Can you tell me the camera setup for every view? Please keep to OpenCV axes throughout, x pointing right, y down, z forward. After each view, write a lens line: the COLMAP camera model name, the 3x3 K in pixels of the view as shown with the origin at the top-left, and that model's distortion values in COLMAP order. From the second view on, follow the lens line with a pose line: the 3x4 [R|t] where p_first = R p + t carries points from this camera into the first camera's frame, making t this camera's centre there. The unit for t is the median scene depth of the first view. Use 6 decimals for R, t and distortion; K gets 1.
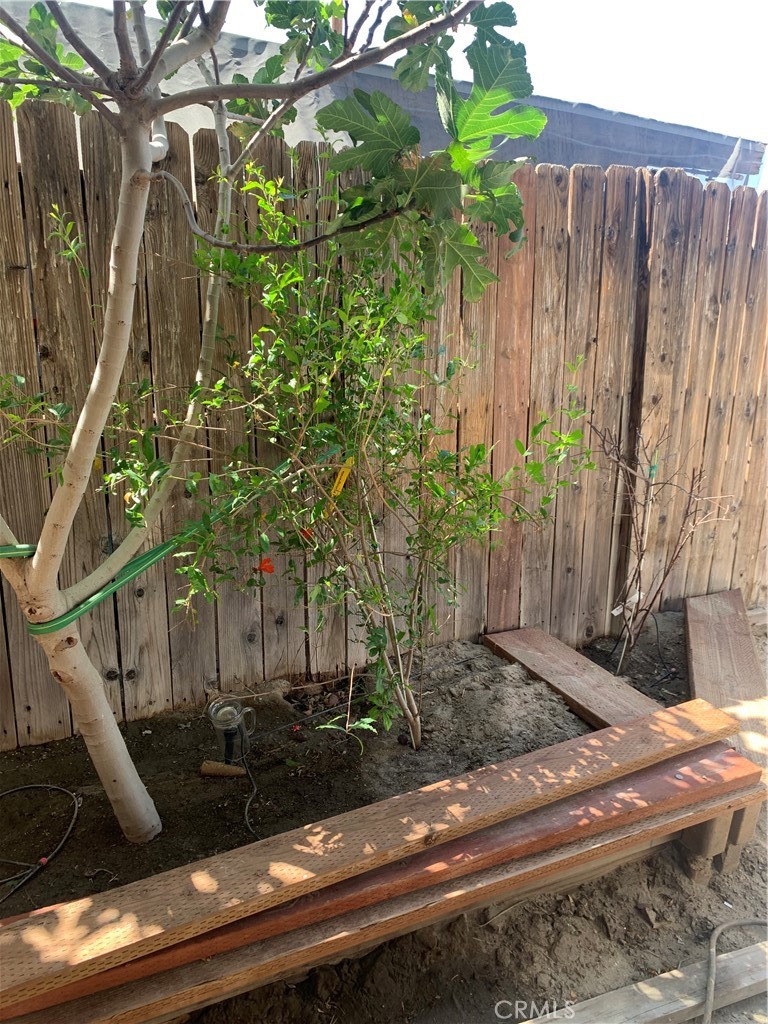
lens RADIAL K [[783.5, 0, 399.7], [0, 783.5, 506.7], [0, 0, 1]] dist [0.051256, -0.073881]
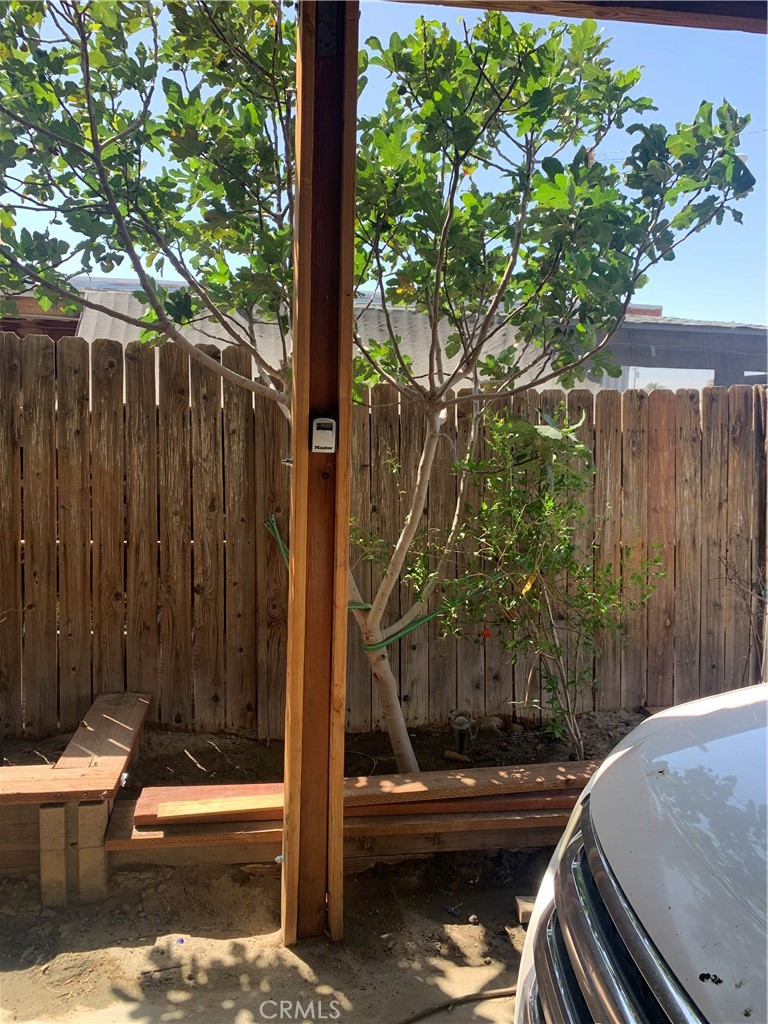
lens RADIAL K [[783.5, 0, 384.4], [0, 783.5, 511.2], [0, 0, 1]] dist [0.051256, -0.073881]
pose [[0.945087, 0.006492, -0.326753, 0.137060], [-0.064529, 0.983827, -0.167095, 0.090738], [0.320384, 0.179004, 0.930221, -0.550989]]
